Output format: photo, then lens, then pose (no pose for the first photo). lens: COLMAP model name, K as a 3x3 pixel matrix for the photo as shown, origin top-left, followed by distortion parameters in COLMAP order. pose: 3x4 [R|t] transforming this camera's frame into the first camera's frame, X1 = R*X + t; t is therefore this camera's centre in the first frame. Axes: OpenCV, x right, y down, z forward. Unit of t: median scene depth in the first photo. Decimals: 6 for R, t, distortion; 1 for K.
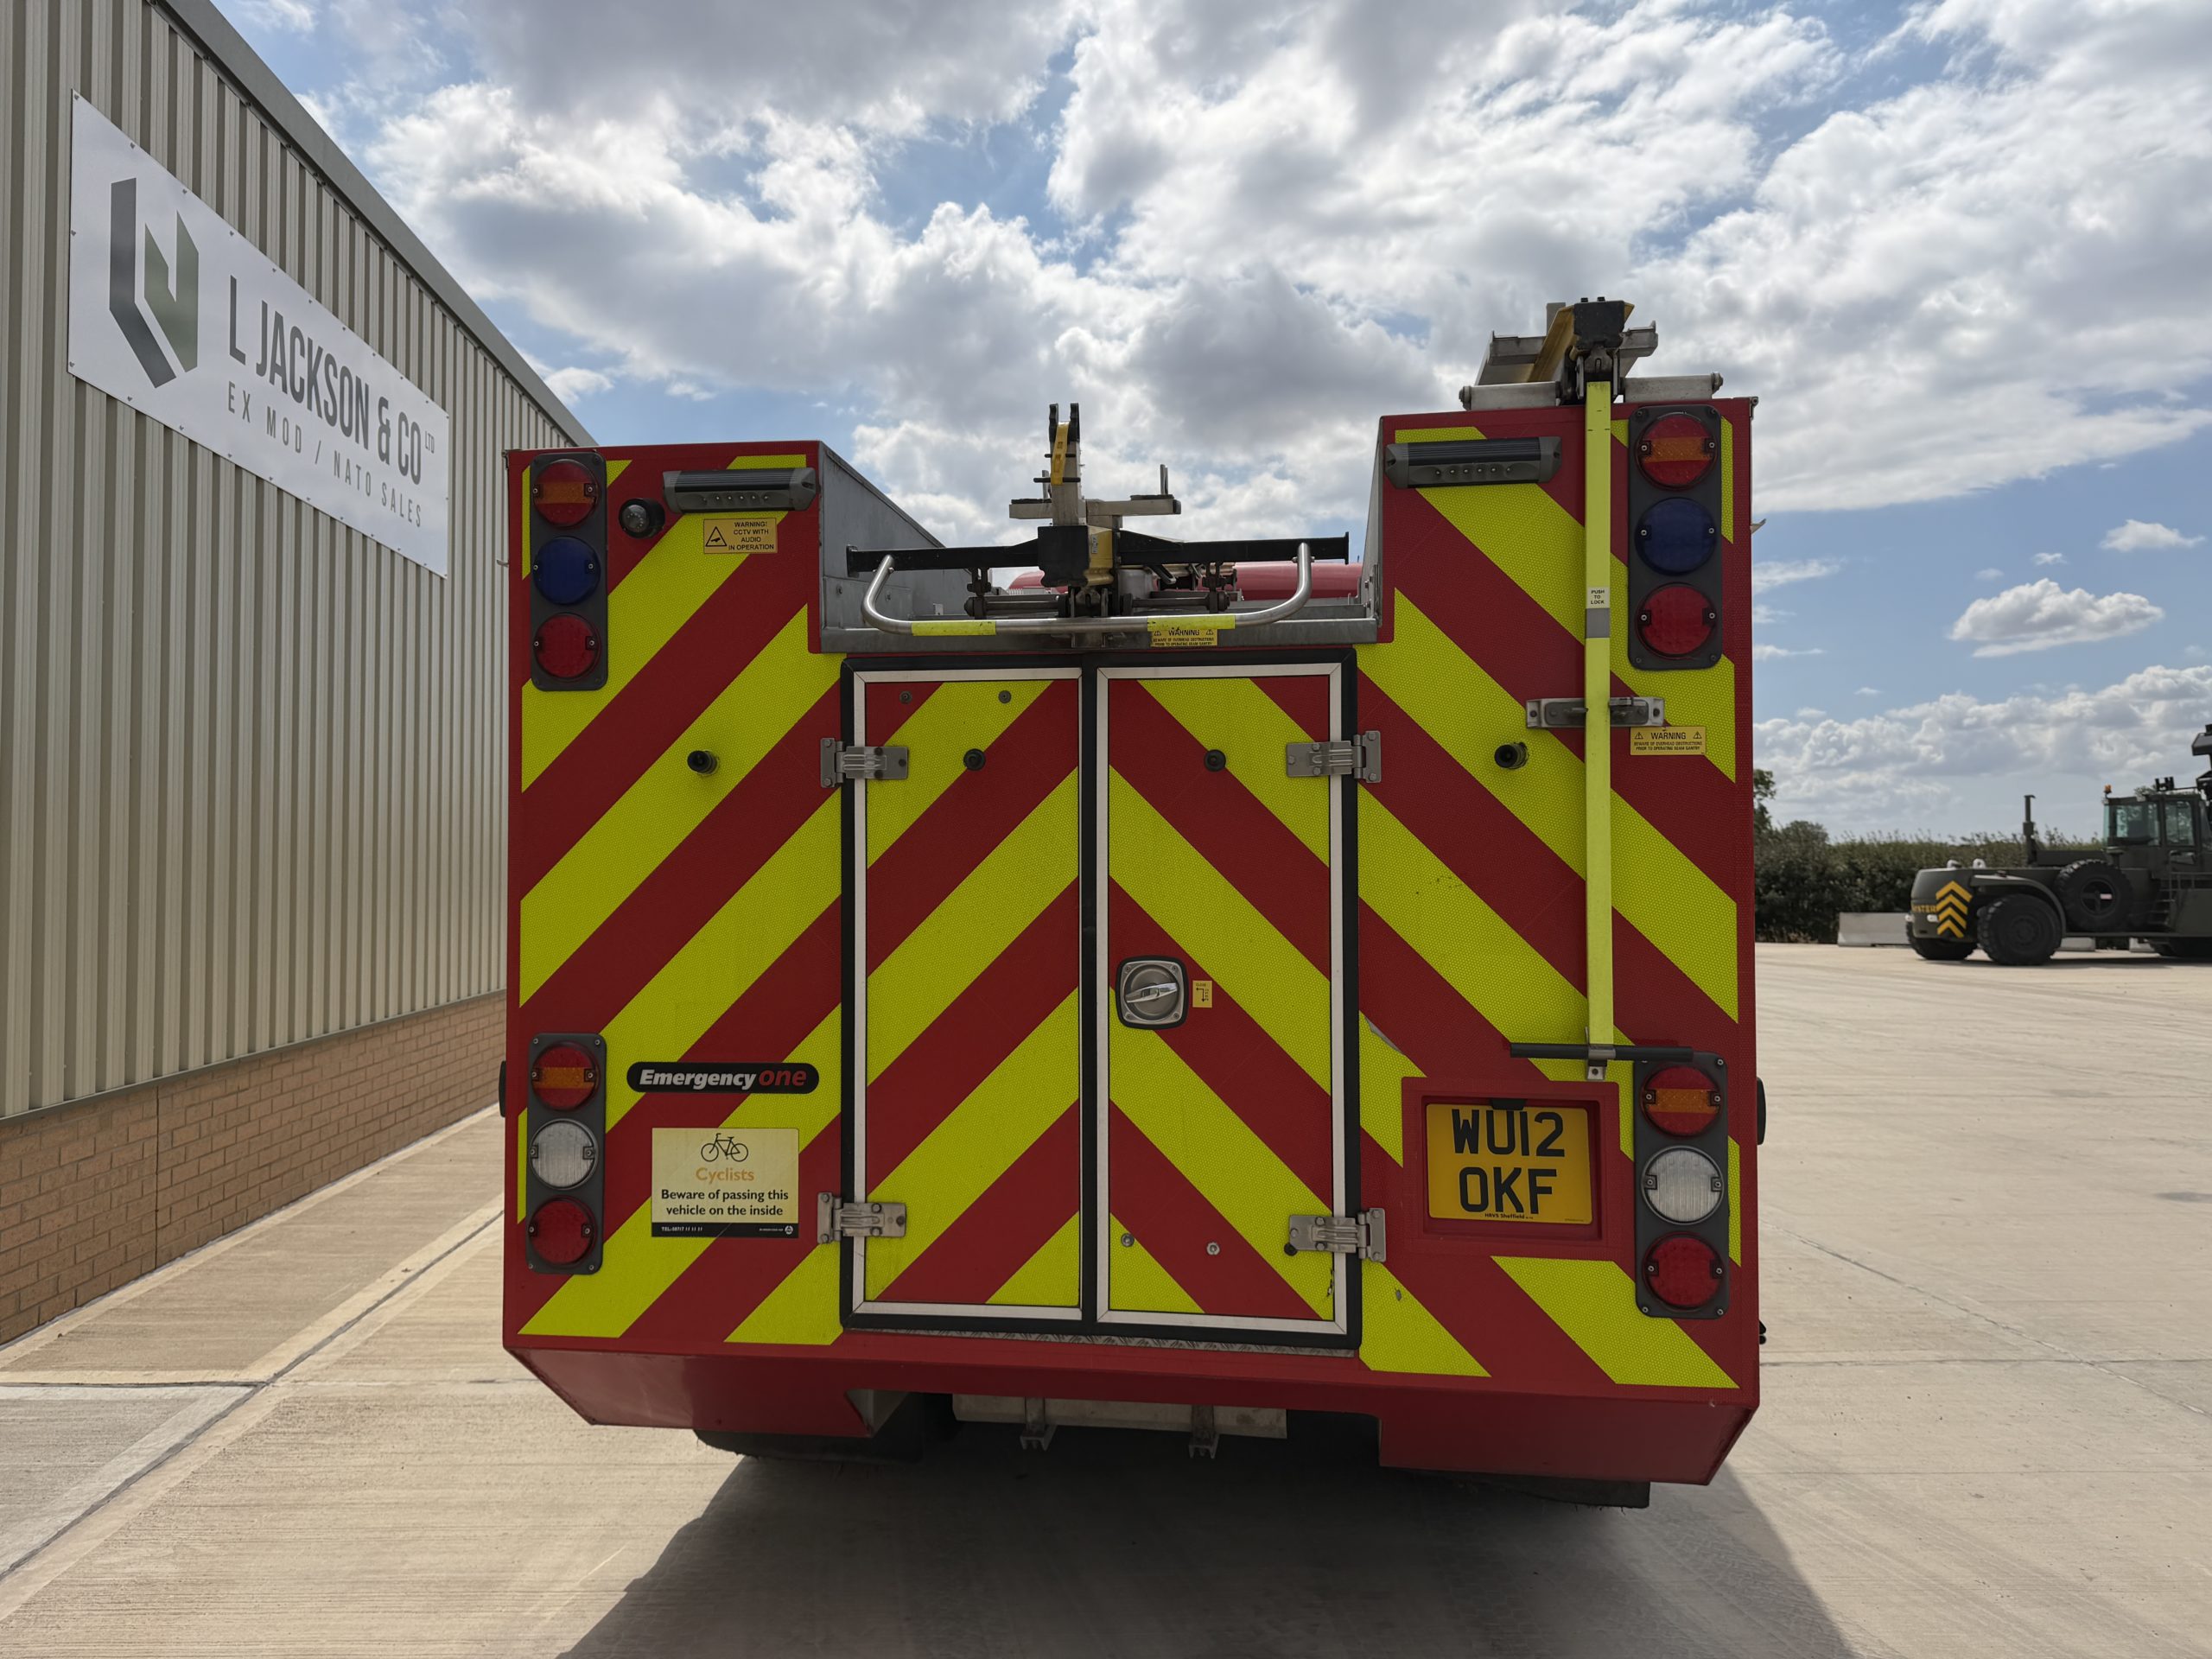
lens RADIAL K [[1537.2, 0, 1103.0], [0, 1537.2, 833.4], [0, 0, 1]] dist [0.047194, -0.050593]
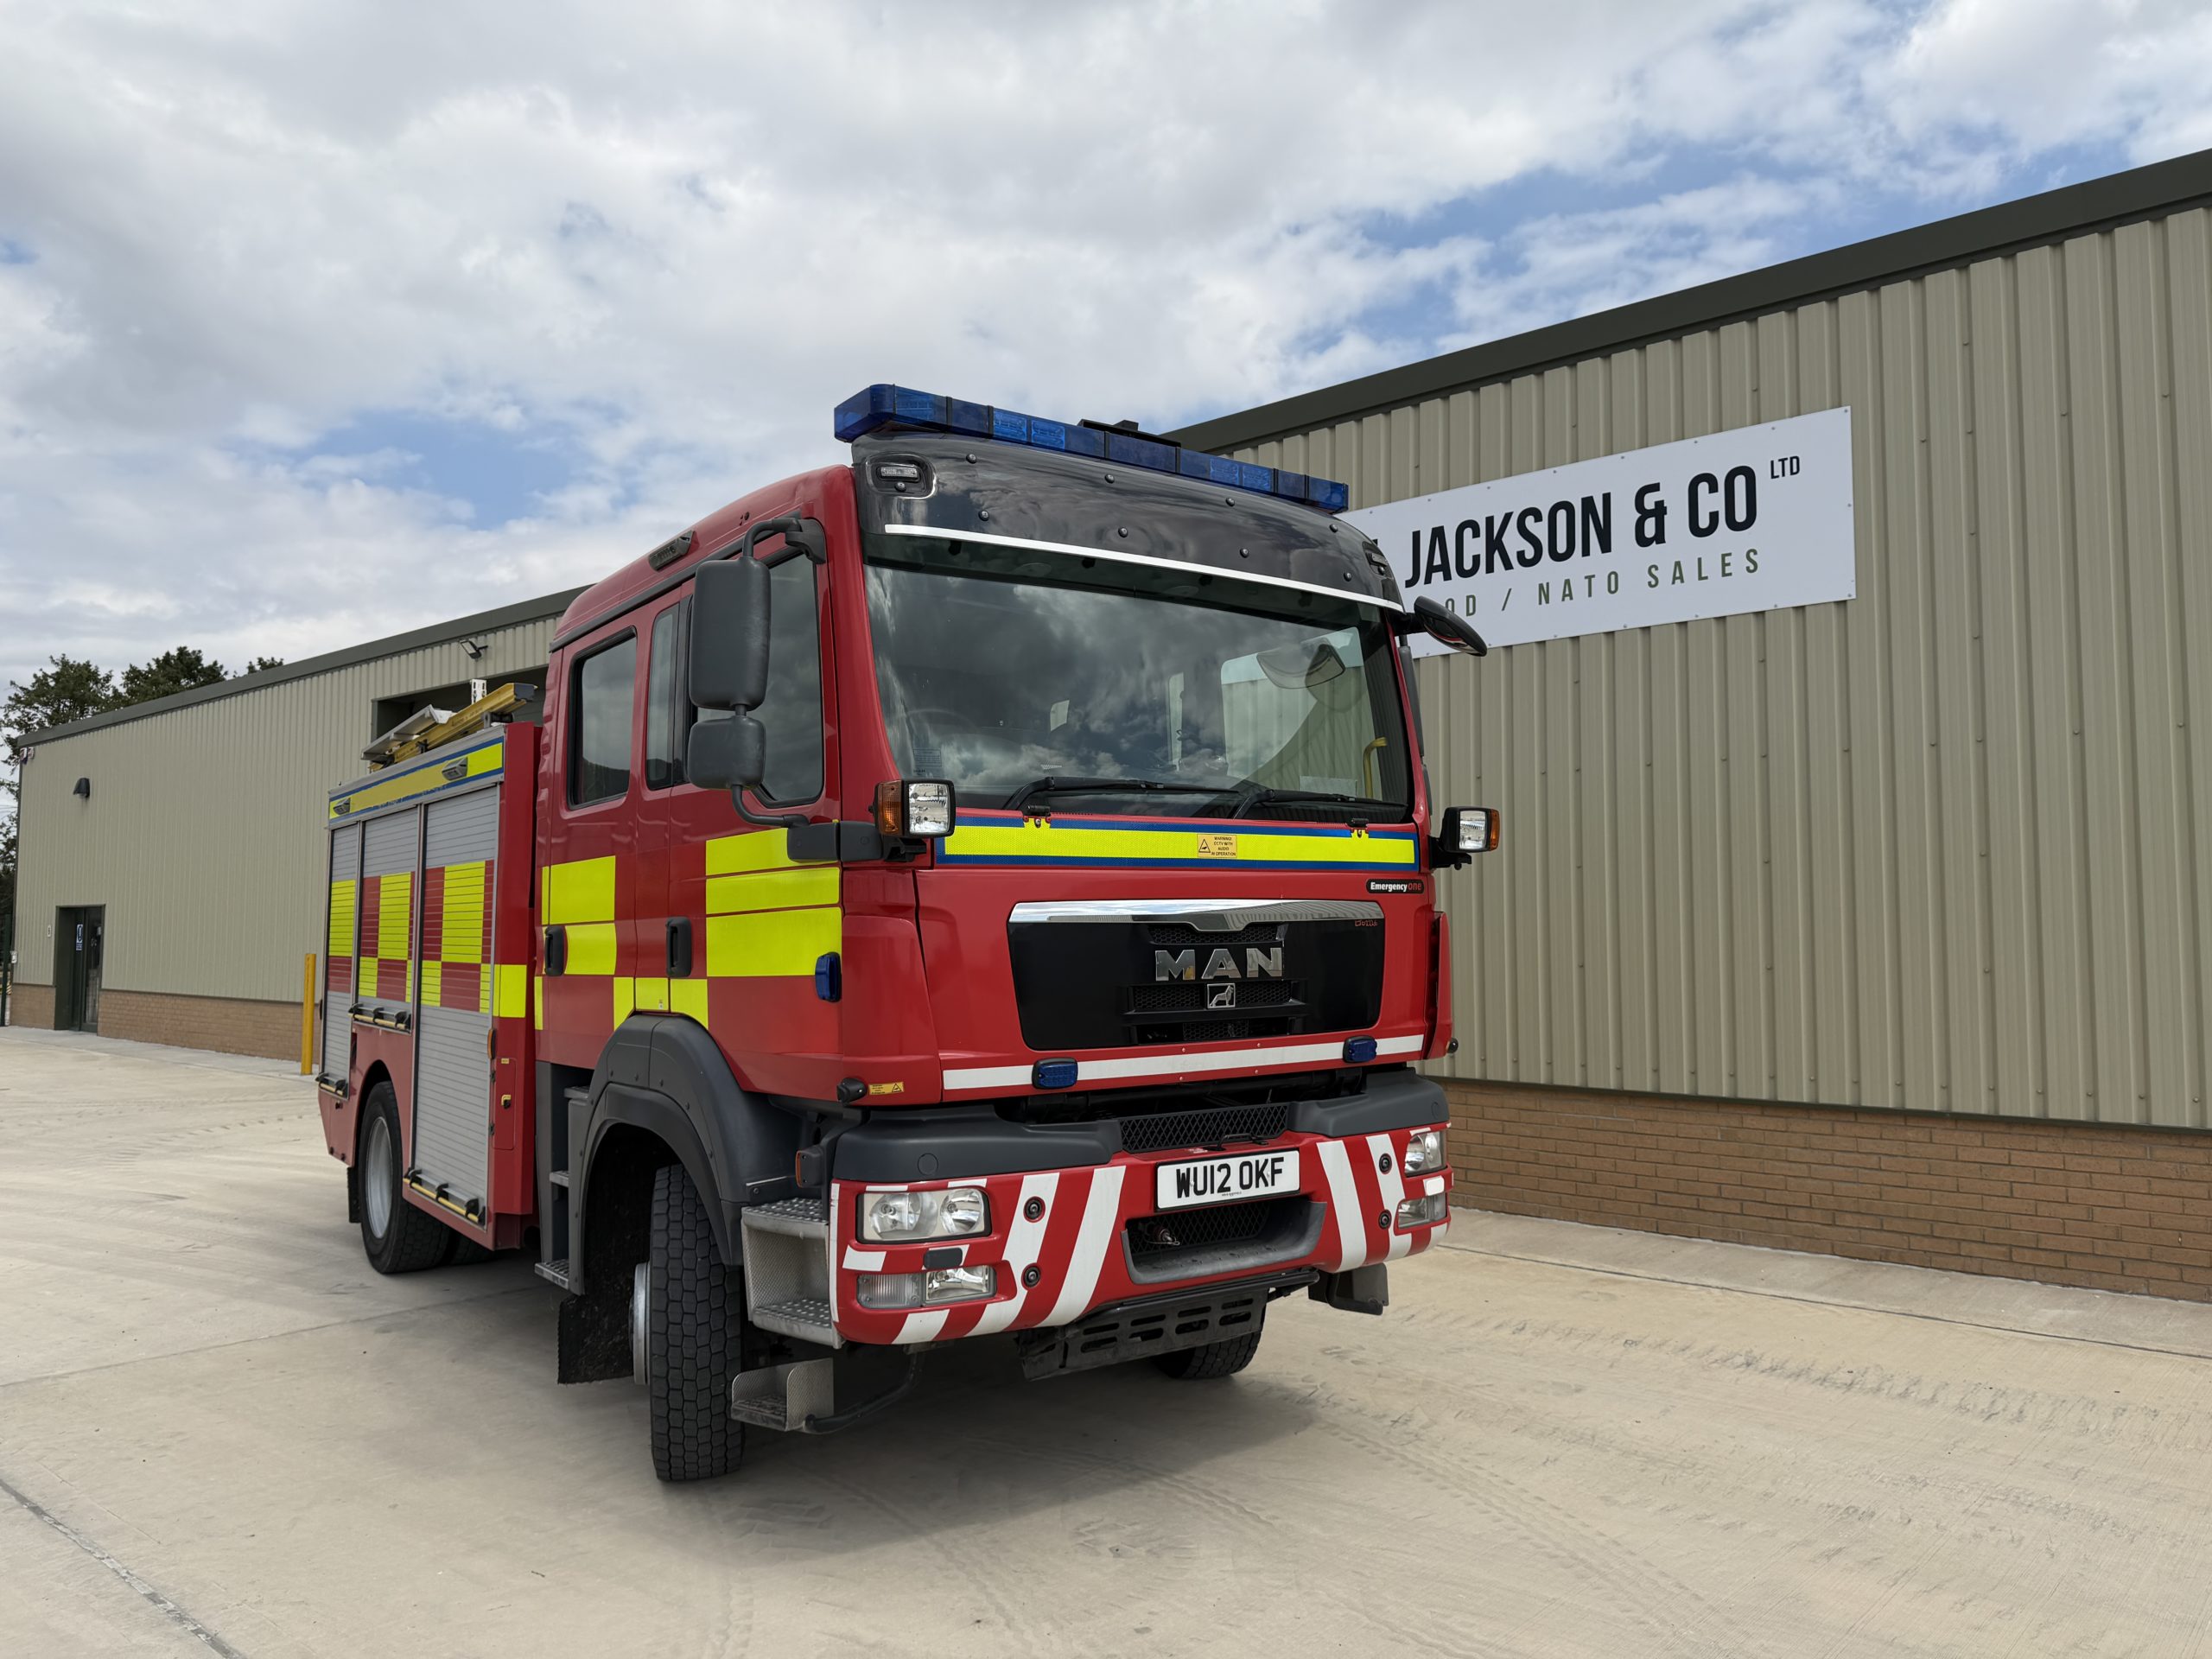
lens RADIAL K [[1536.1, 0, 1094.5], [0, 1536.1, 871.7], [0, 0, 1]] dist [0.021613, -0.026589]
pose [[-0.708213, -0.039586, -0.704888, 1.174578], [0.010437, 0.997731, -0.066517, 0.091045], [0.705921, -0.054465, -0.706193, 3.354552]]
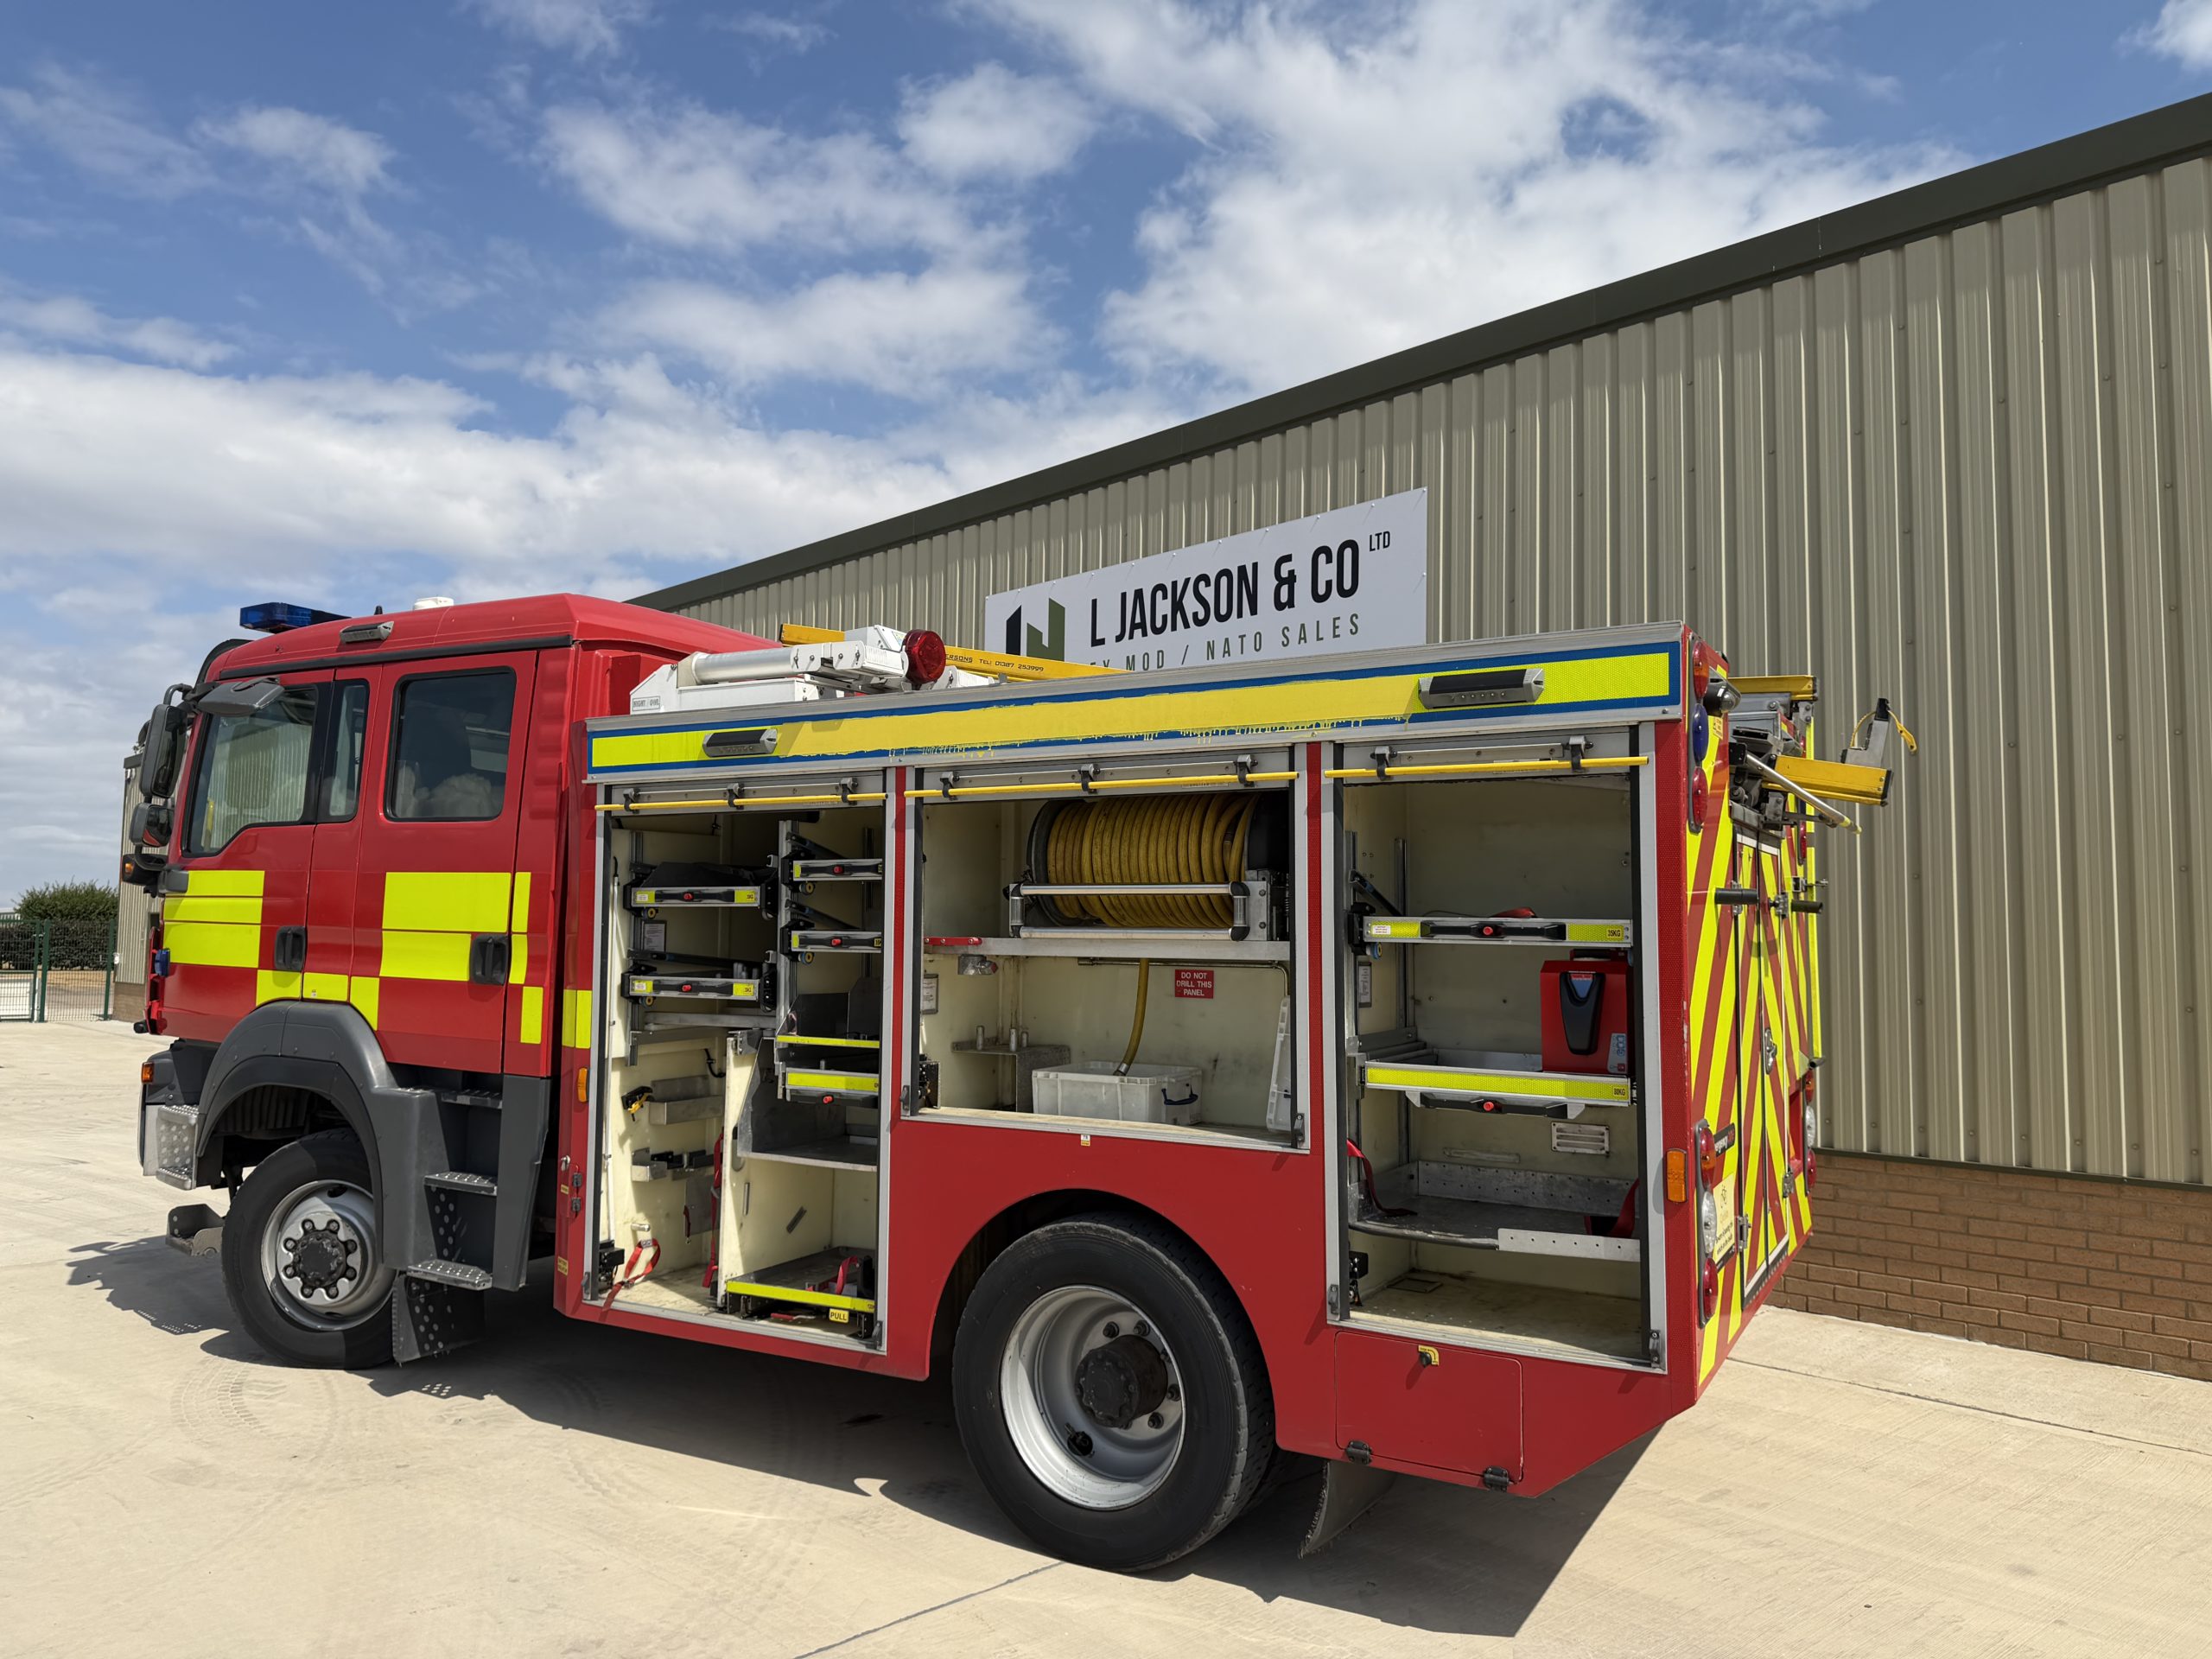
lens RADIAL K [[1563.8, 0, 1090.5], [0, 1563.8, 837.1], [0, 0, 1]] dist [0.049810, -0.048856]
pose [[-0.787576, -0.074855, -0.611654, 0.807101], [-0.015803, 0.994722, -0.101387, 0.112165], [0.616015, -0.070184, -0.784602, 4.196660]]
